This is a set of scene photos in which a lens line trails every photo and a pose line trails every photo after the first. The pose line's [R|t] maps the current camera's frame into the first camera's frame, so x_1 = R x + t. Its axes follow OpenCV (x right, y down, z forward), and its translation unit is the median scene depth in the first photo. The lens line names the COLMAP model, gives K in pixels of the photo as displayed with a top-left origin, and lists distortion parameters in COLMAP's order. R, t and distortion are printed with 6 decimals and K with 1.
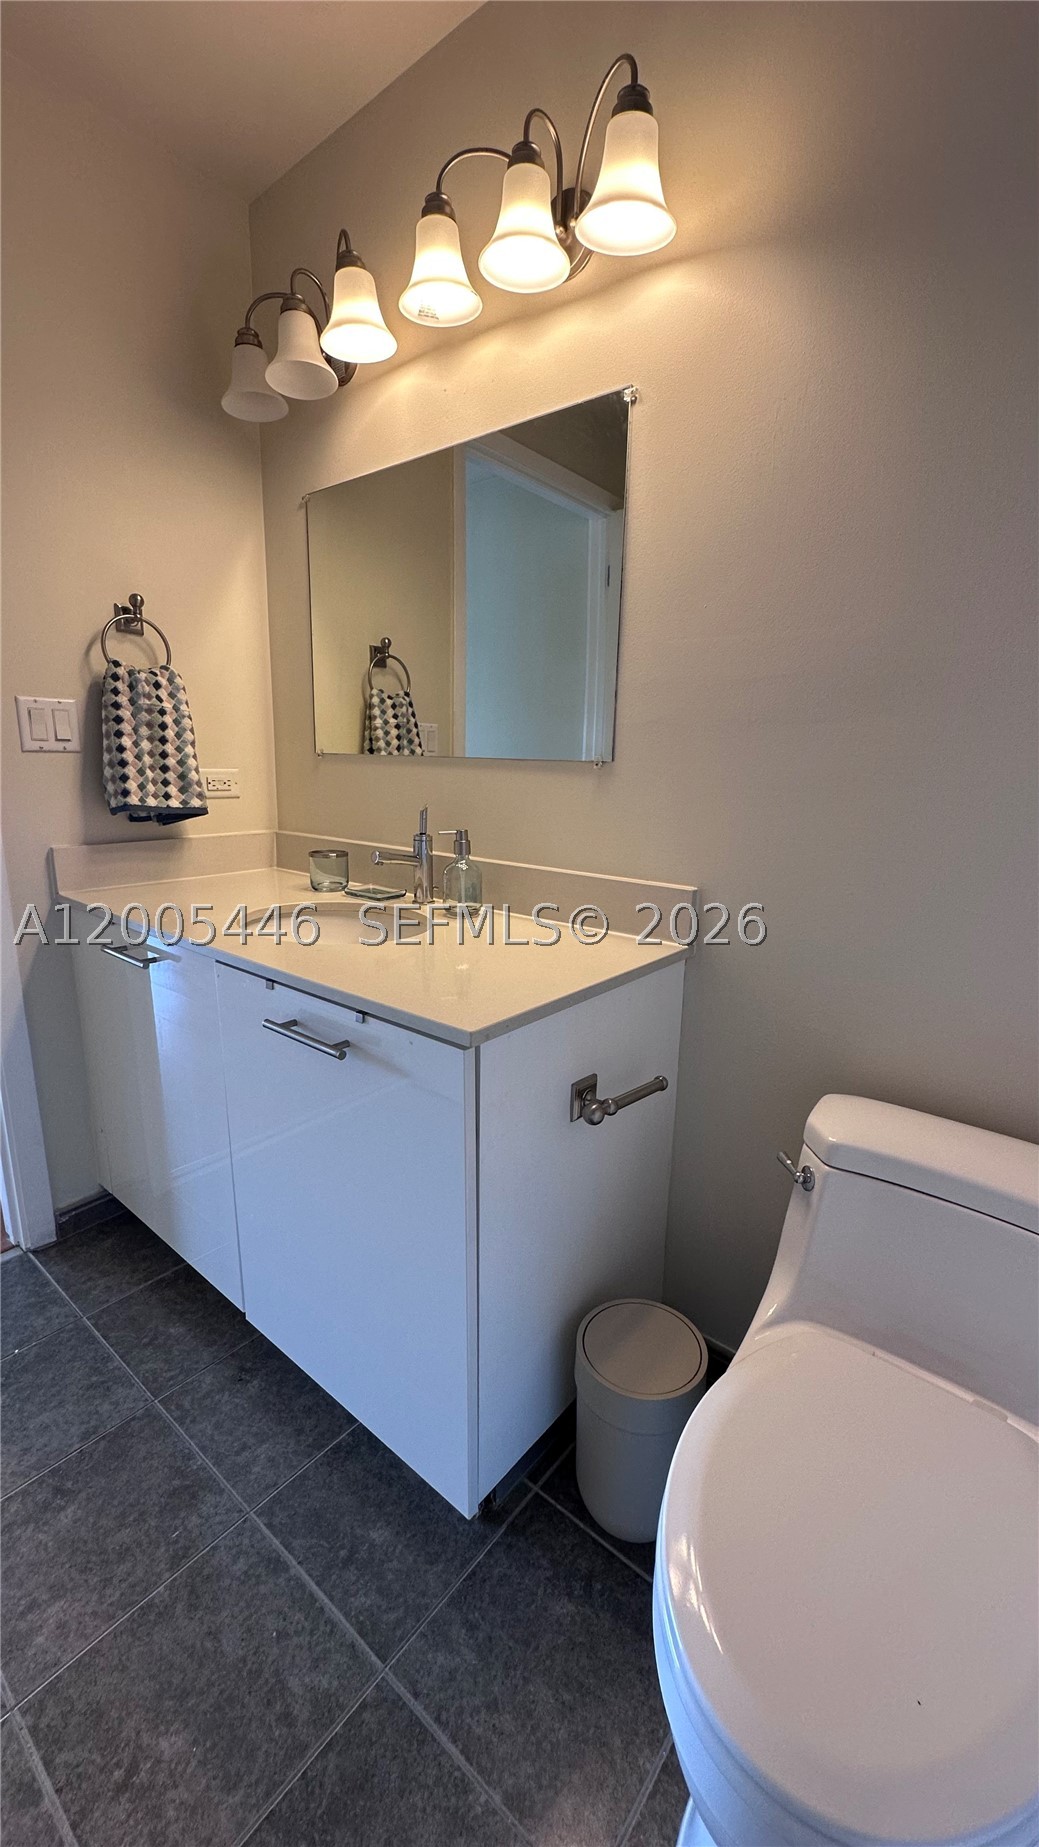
lens RADIAL K [[737.5, 0, 523.6], [0, 737.5, 922.5], [0, 0, 1]] dist [-0.003025, 0.001090]
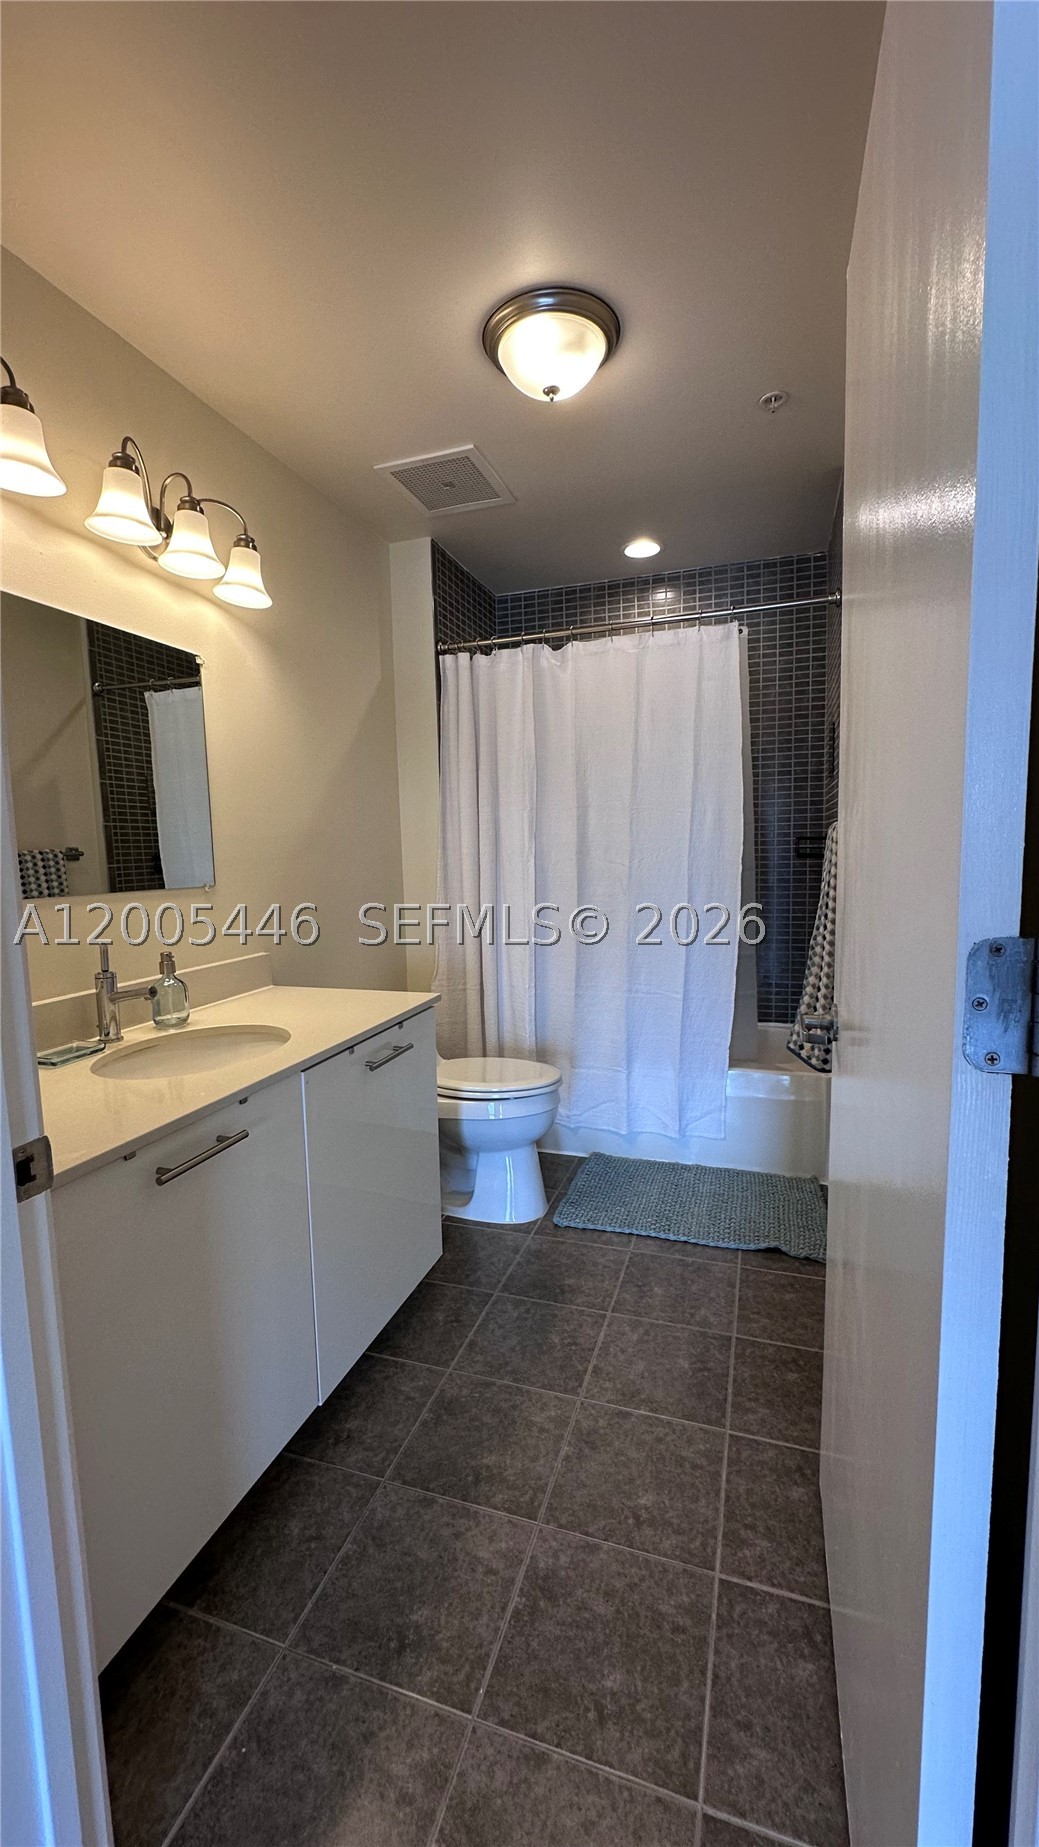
lens RADIAL K [[737.5, 0, 523.6], [0, 737.5, 922.5], [0, 0, 1]] dist [-0.003025, 0.001090]
pose [[-0.357814, -0.102245, 0.928178, -1.801846], [0.225975, 0.954962, 0.192309, -0.351291], [-0.906038, 0.278556, -0.318594, 1.124408]]
